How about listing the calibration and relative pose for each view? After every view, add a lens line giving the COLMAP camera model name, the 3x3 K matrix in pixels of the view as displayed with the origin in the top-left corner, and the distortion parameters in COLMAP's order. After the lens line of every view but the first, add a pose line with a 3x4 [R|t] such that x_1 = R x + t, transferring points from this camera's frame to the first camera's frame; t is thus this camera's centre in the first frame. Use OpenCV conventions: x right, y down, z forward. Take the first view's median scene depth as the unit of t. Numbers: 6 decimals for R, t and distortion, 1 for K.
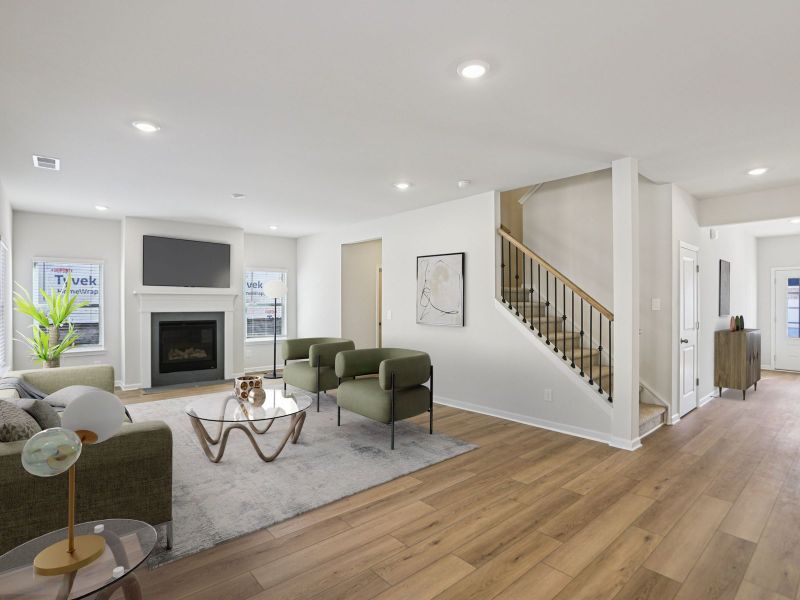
lens RADIAL K [[384.5, 0, 400.0], [0, 384.5, 300.0], [0, 0, 1]] dist [-0.054682, 0.000031]
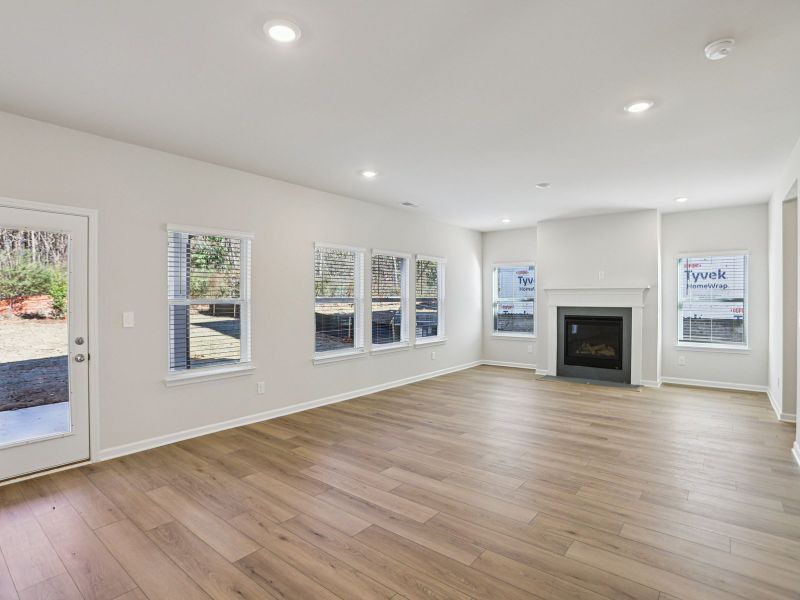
lens RADIAL K [[401.0, 0, 412.7], [0, 401.0, 299.2], [0, 0, 1]] dist [-0.027769, 0.000248]
pose [[0.238838, 0.003927, -0.971052, 0.352155], [0.007953, 0.999950, 0.006001, 0.001695], [0.971027, -0.009156, 0.238795, 0.319720]]
